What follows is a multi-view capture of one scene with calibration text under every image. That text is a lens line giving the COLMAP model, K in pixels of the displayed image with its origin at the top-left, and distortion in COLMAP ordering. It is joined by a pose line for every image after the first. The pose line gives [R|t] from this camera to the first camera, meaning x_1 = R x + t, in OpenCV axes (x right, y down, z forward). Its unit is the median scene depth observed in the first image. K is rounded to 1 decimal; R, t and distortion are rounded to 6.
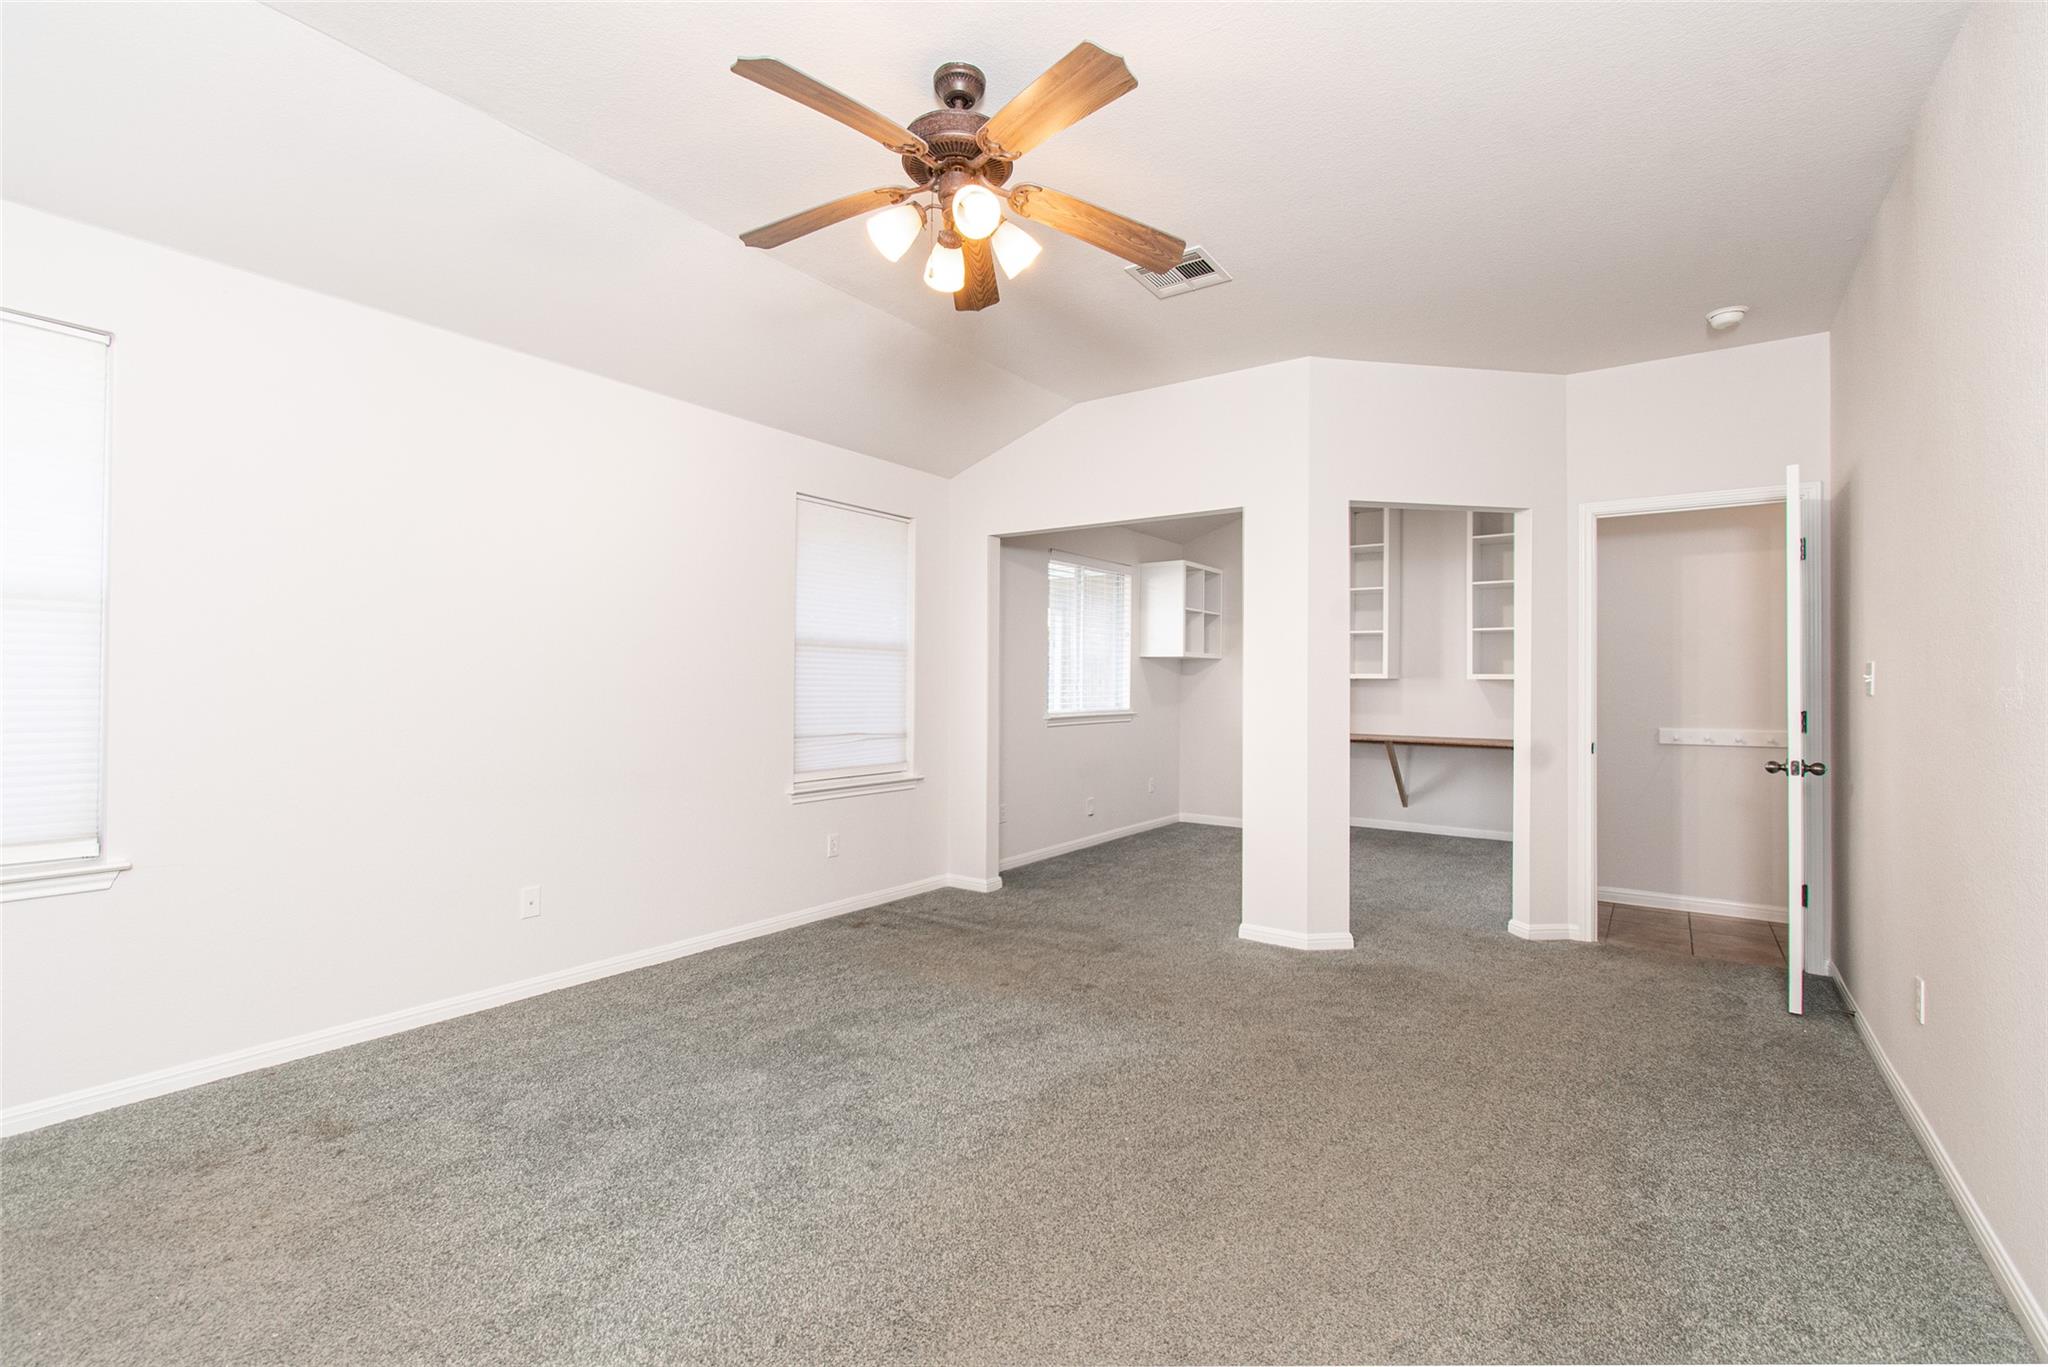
lens RADIAL K [[898.6, 0, 1017.3], [0, 898.6, 680.4], [0, 0, 1]] dist [0.000597, -0.000741]
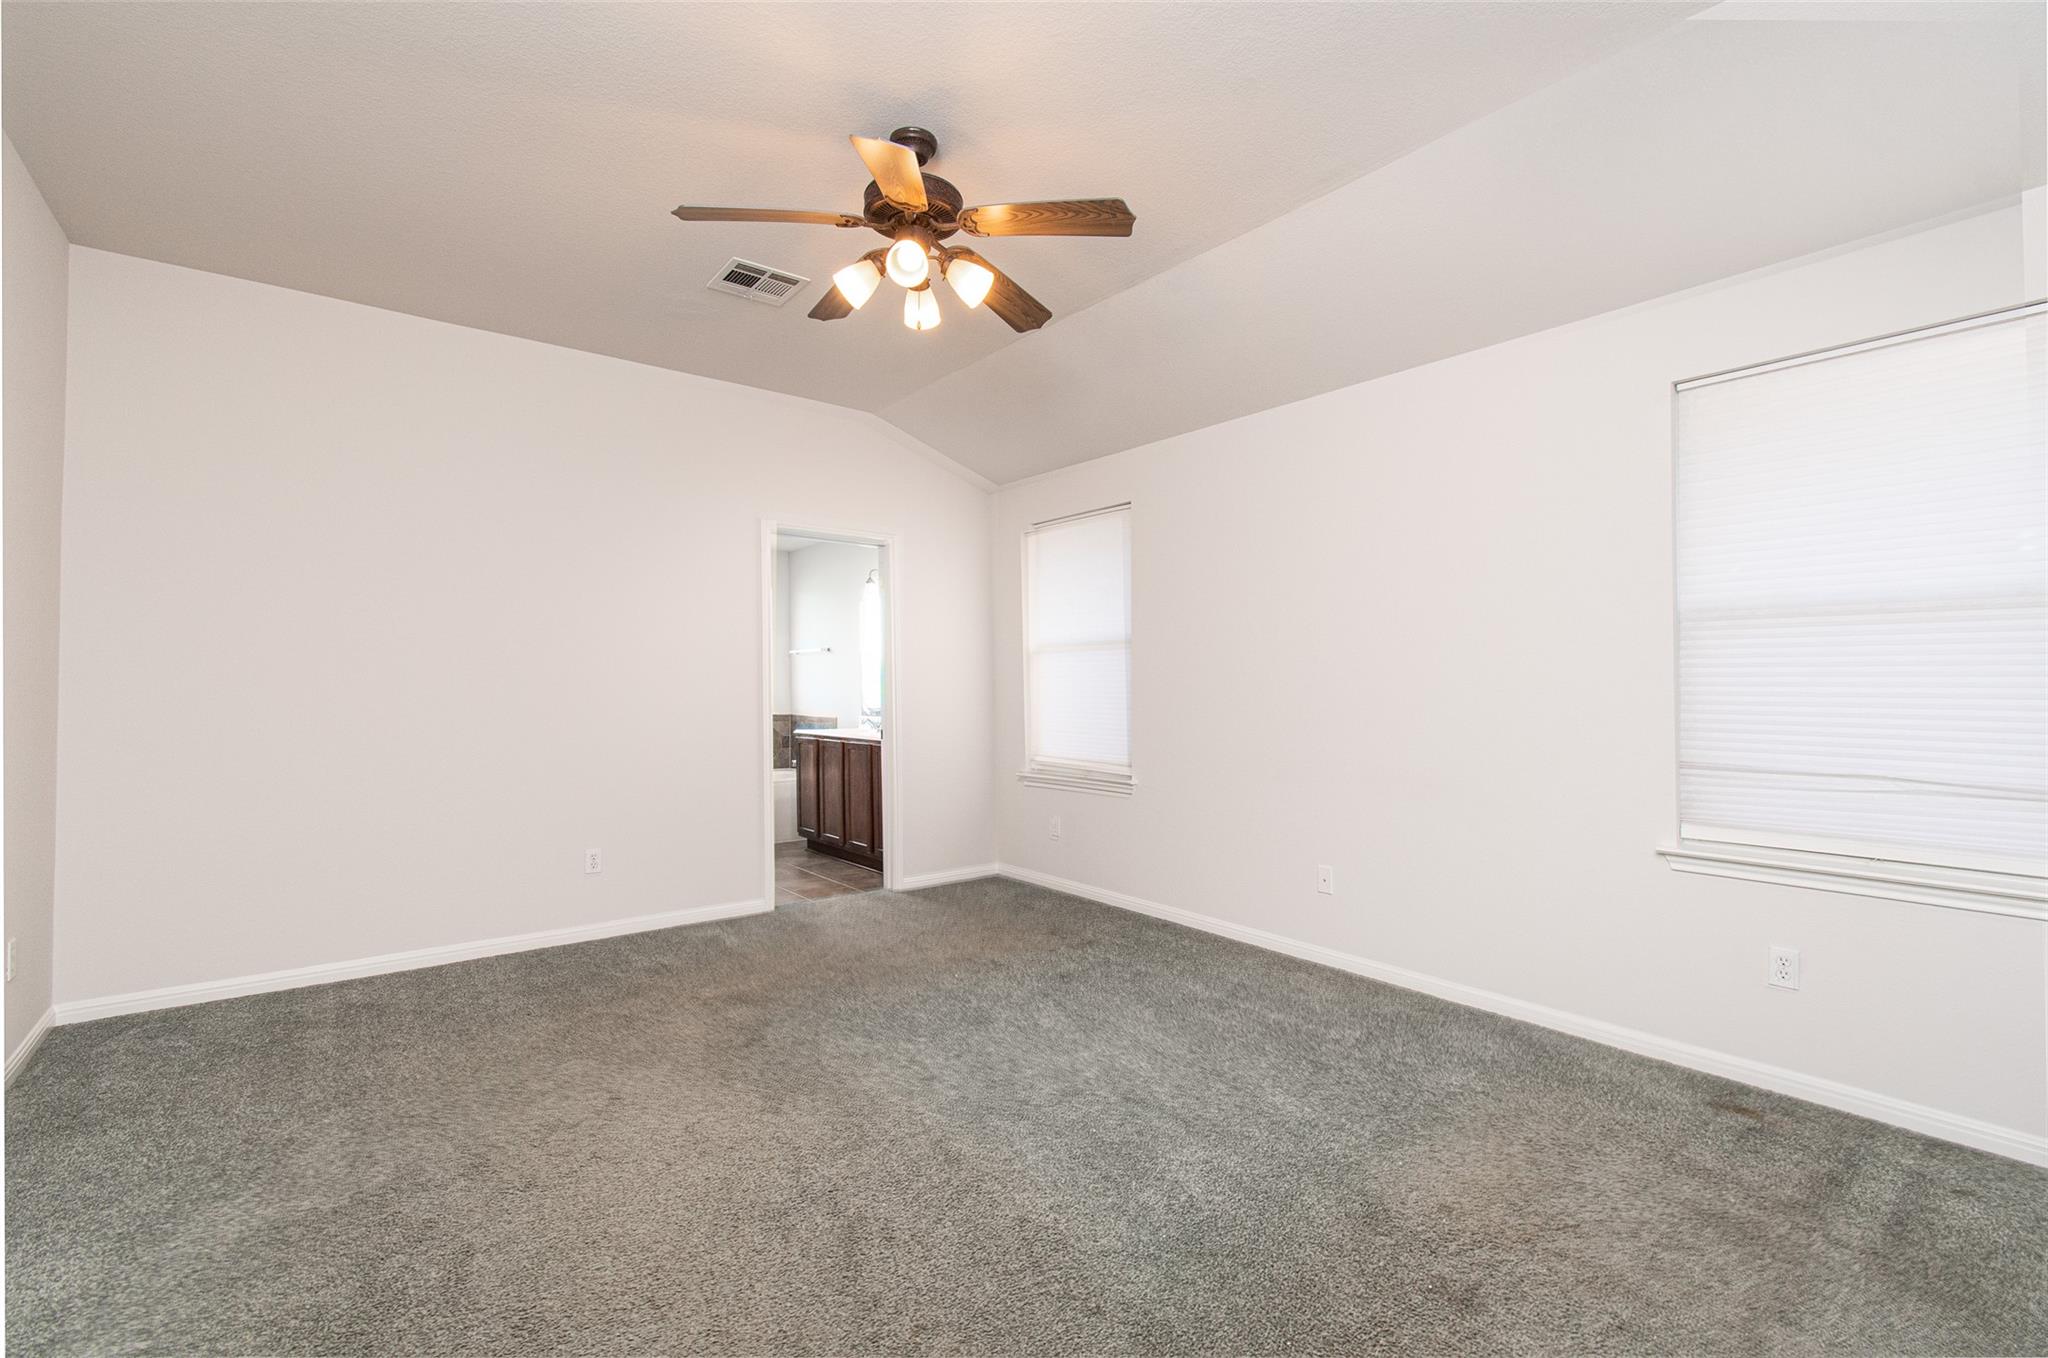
lens RADIAL K [[898.6, 0, 1017.3], [0, 898.6, 675.9], [0, 0, 1]] dist [0.000597, -0.000741]
pose [[-0.320808, -0.021631, -0.946897, 0.508790], [0.003189, 0.999709, -0.023918, 0.012861], [0.947139, -0.010693, -0.320646, 0.757307]]
